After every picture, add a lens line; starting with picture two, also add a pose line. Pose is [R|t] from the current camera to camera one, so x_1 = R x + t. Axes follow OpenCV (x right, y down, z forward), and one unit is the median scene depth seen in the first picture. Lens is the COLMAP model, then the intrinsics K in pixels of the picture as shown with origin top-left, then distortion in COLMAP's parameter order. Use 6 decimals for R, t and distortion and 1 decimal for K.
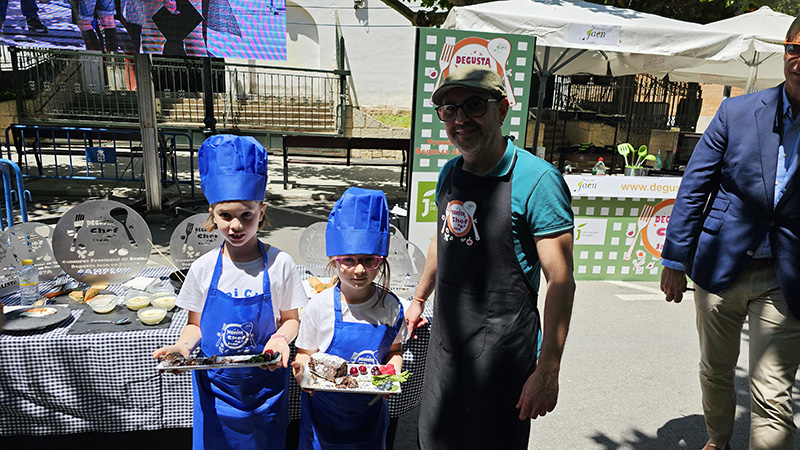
lens RADIAL K [[522.7, 0, 399.6], [0, 522.7, 240.4], [0, 0, 1]] dist [0.057893, -0.078786]
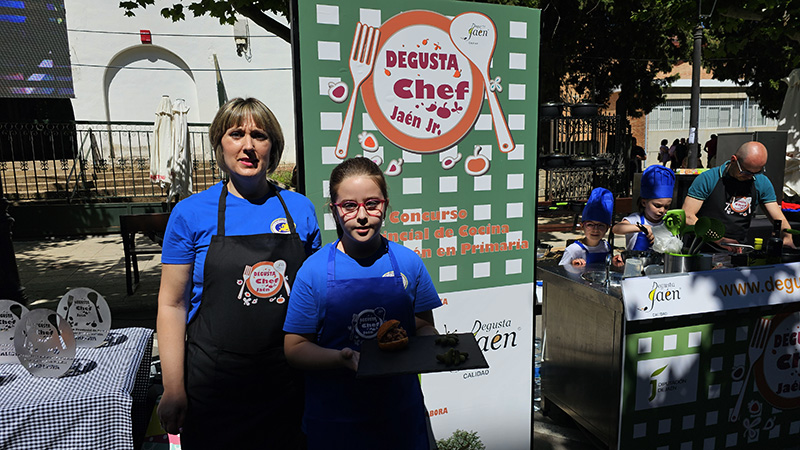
lens RADIAL K [[527.9, 0, 382.0], [0, 527.9, 230.0], [0, 0, 1]] dist [0.079140, -0.079785]
pose [[0.990145, -0.076403, 0.117369, 0.033314], [0.089501, 0.989815, -0.110710, -0.126406], [-0.107715, 0.120124, 0.986898, 0.485564]]
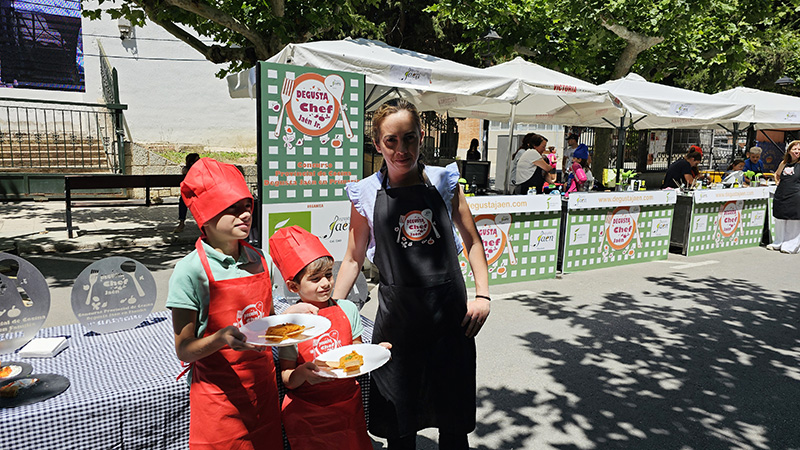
lens RADIAL K [[523.2, 0, 385.6], [0, 523.2, 245.5], [0, 0, 1]] dist [0.003574, -0.005504]
pose [[0.922529, -0.089347, 0.375443, -0.123051], [0.109782, 0.993396, -0.033349, 0.003785], [-0.369984, 0.071982, 0.926245, 0.007068]]
